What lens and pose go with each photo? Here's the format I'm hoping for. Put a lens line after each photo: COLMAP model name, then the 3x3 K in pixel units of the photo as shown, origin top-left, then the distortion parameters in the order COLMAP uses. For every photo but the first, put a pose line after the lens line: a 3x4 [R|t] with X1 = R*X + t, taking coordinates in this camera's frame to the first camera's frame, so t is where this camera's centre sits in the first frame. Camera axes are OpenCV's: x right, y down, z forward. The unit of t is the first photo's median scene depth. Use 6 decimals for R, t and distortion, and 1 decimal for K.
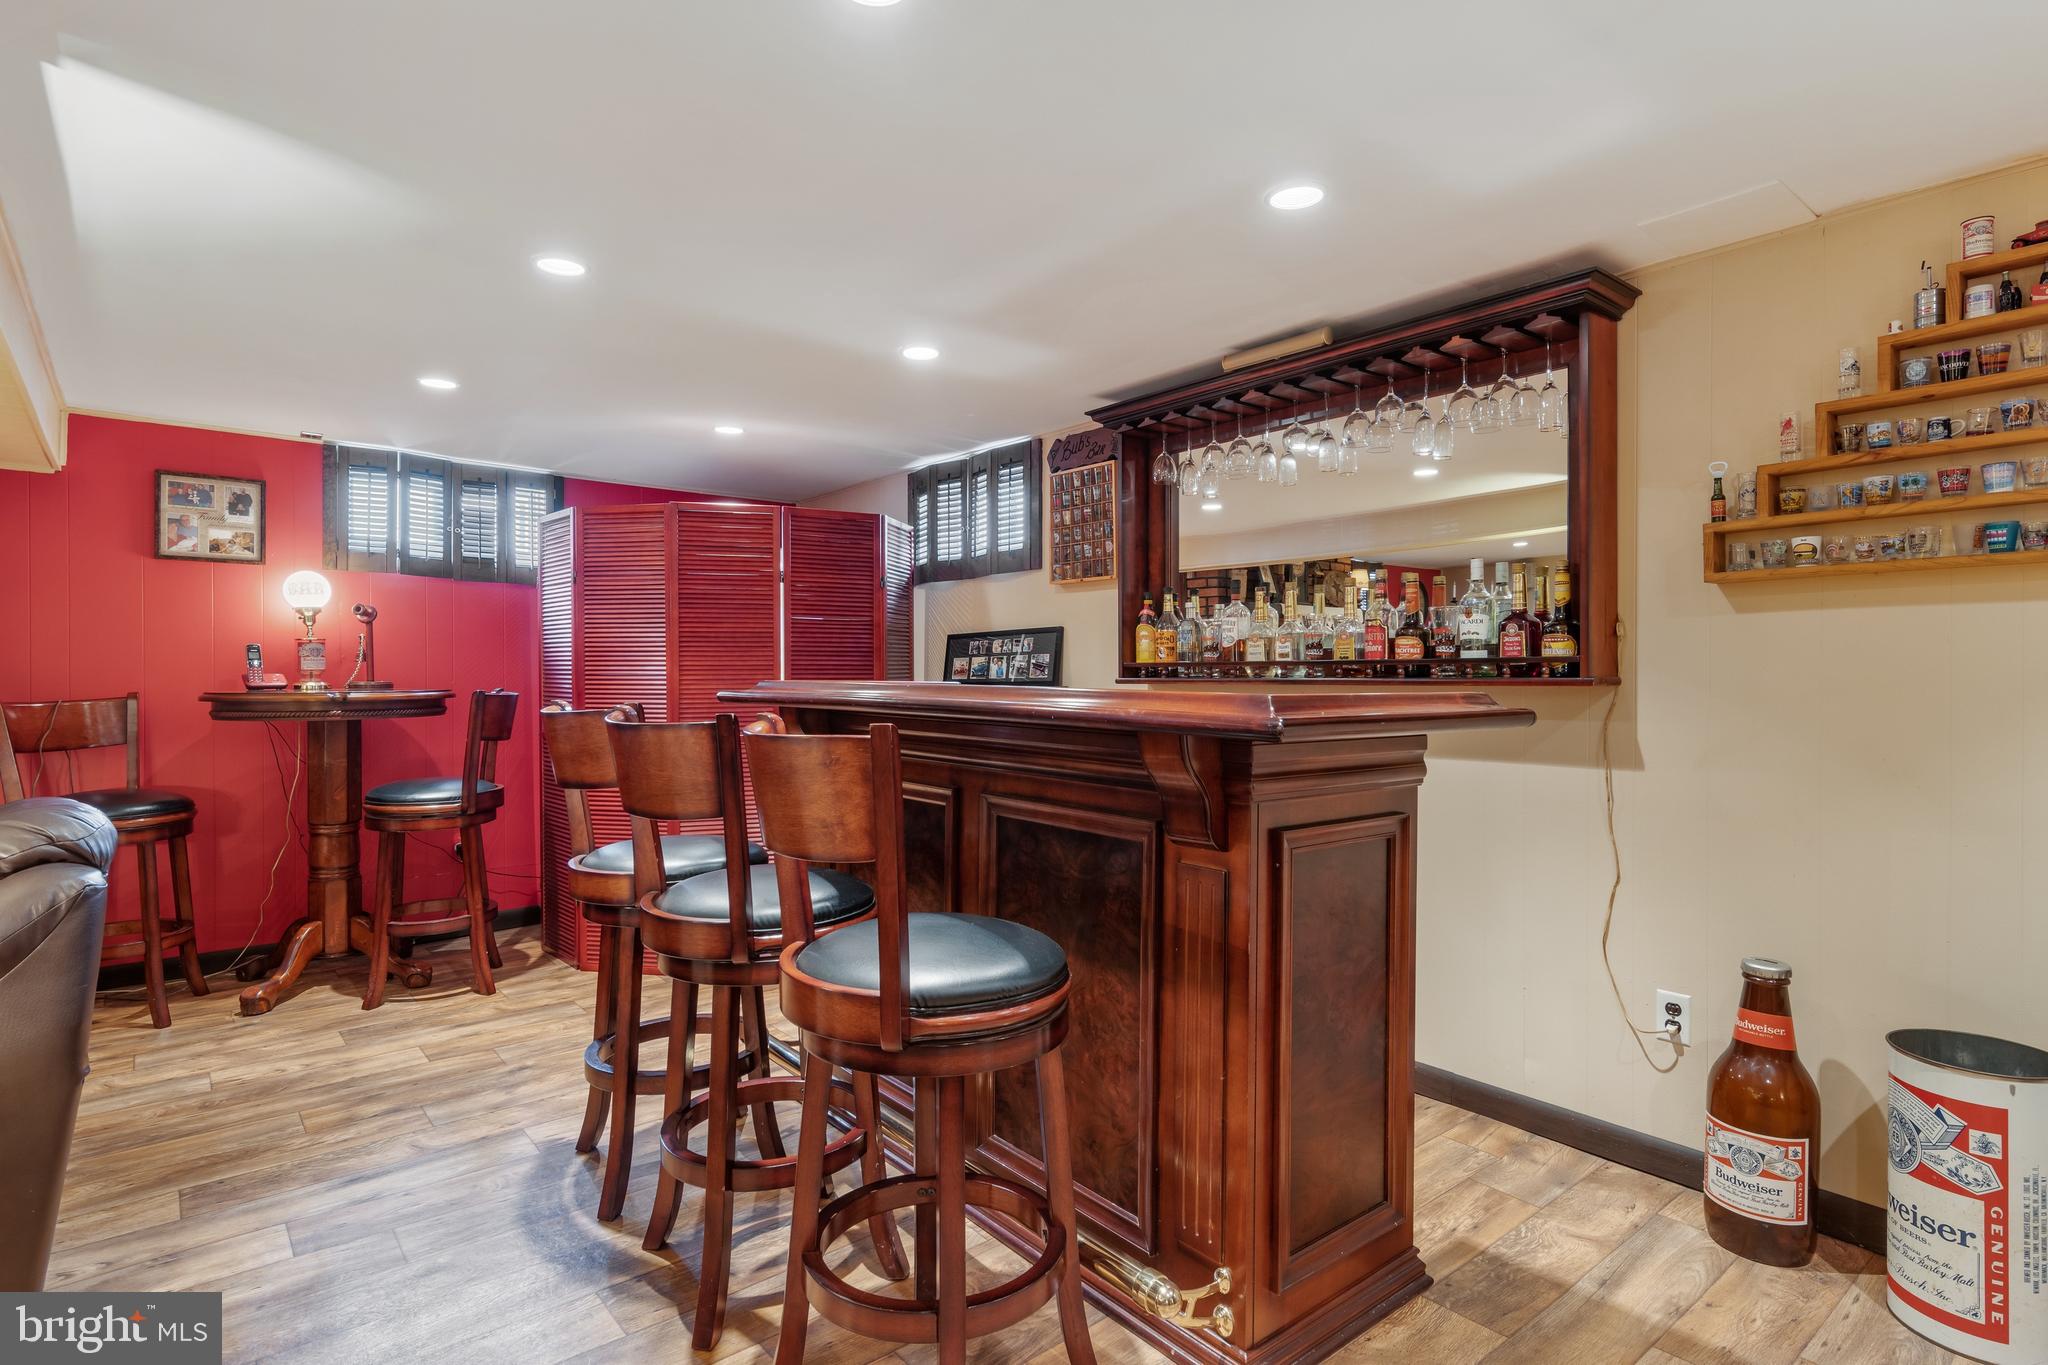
lens RADIAL K [[1050.2, 0, 1022.2], [0, 1050.2, 687.8], [0, 0, 1]] dist [0.009582, -0.003235]
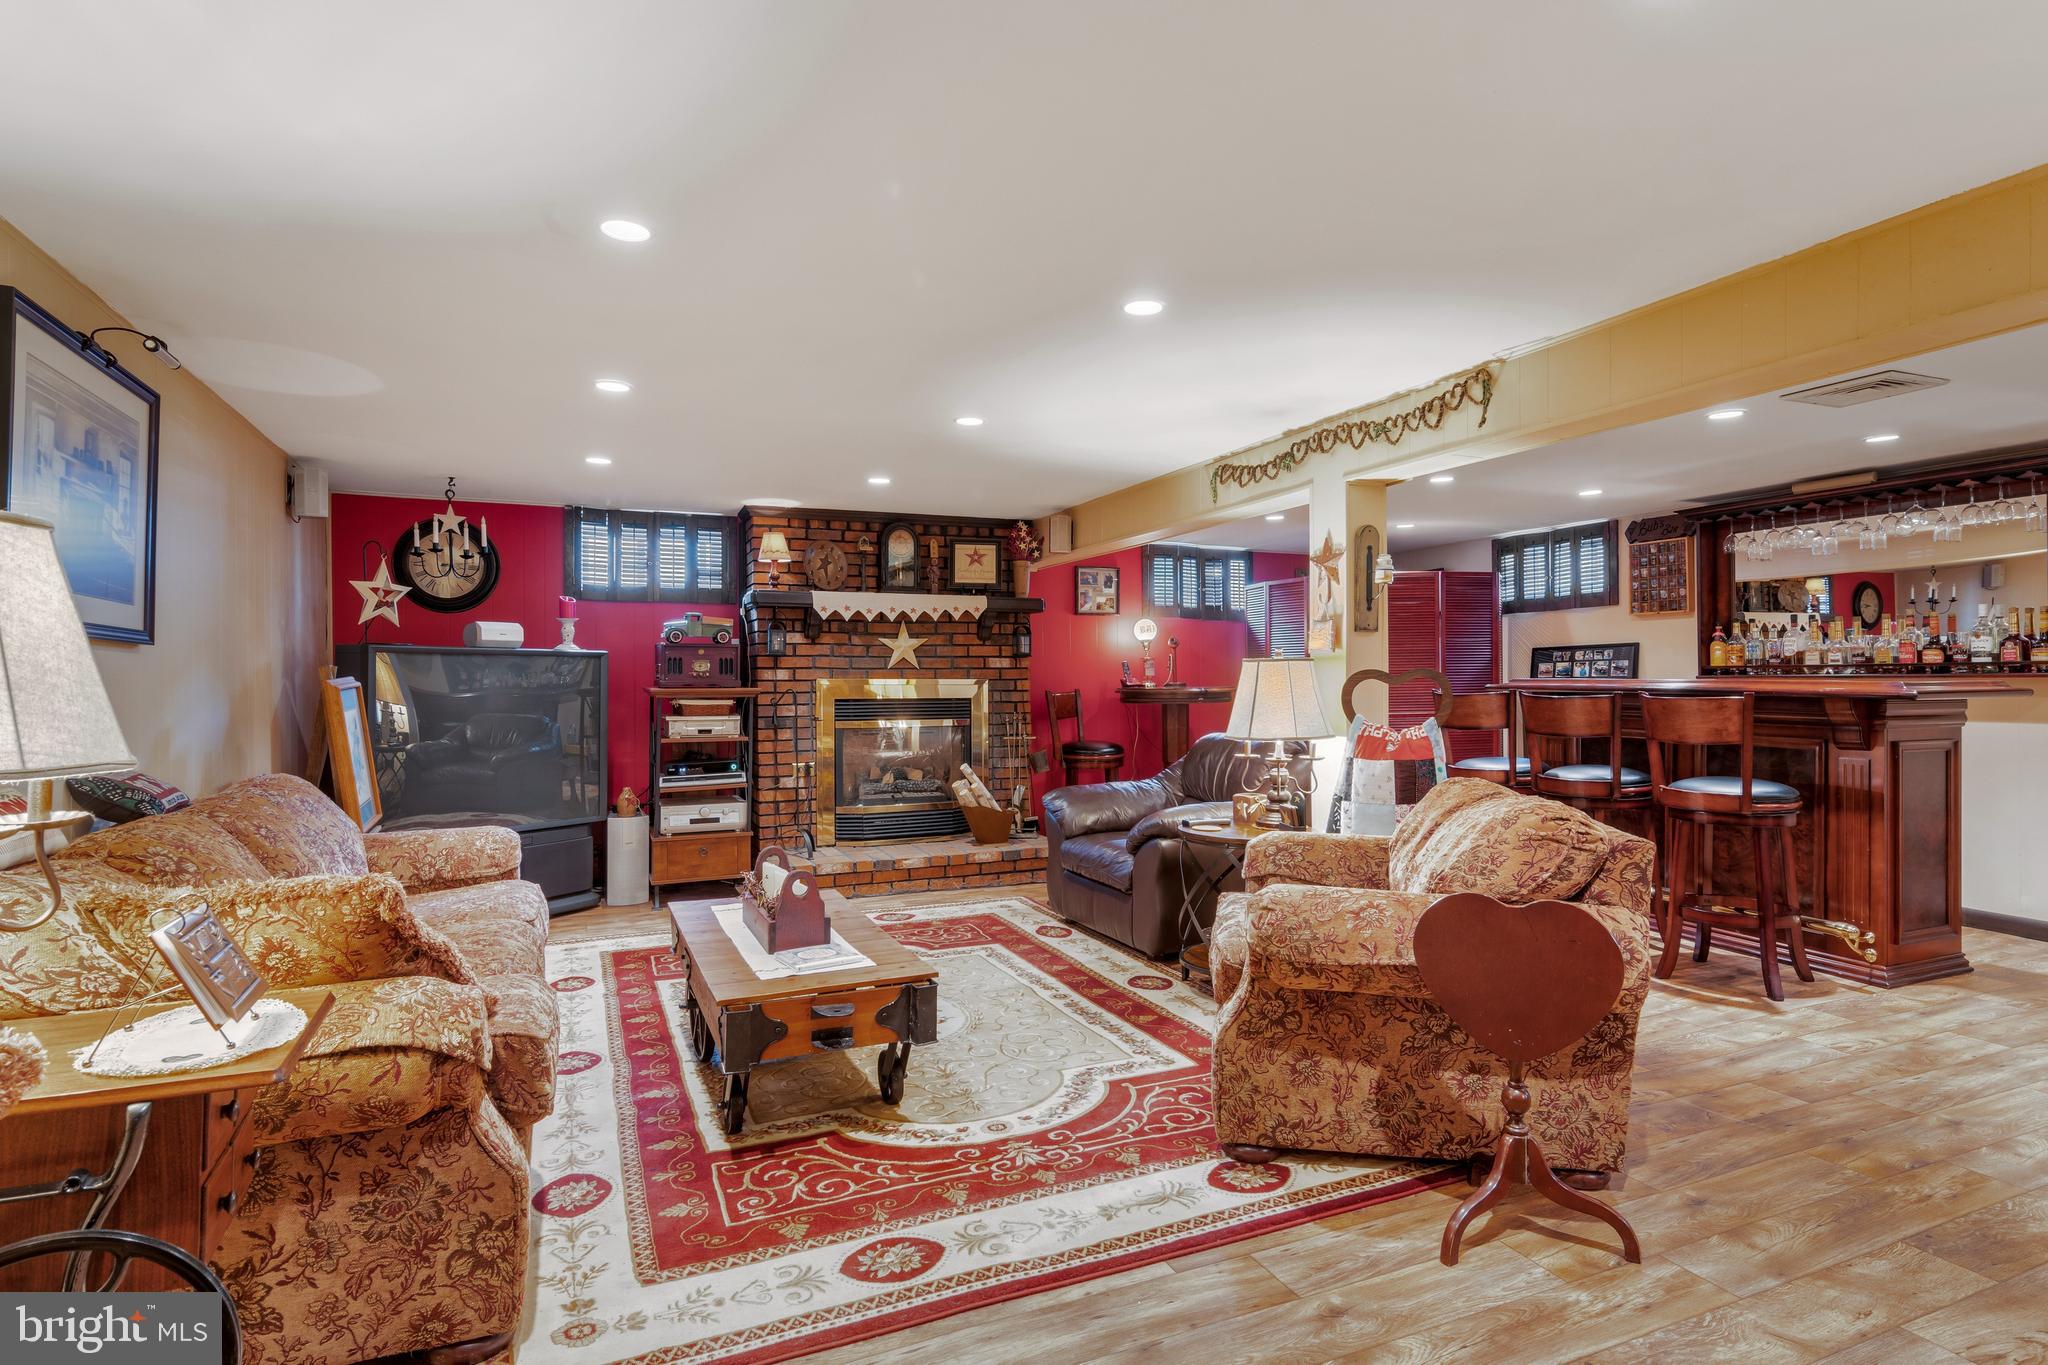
lens RADIAL K [[1050.2, 0, 1022.2], [0, 1050.2, 687.8], [0, 0, 1]] dist [0.009582, -0.003235]
pose [[0.960943, -0.007343, -0.276647, -0.445585], [0.007375, 0.999972, -0.000925, 0.003328], [0.276647, -0.001151, 0.960971, -0.812607]]
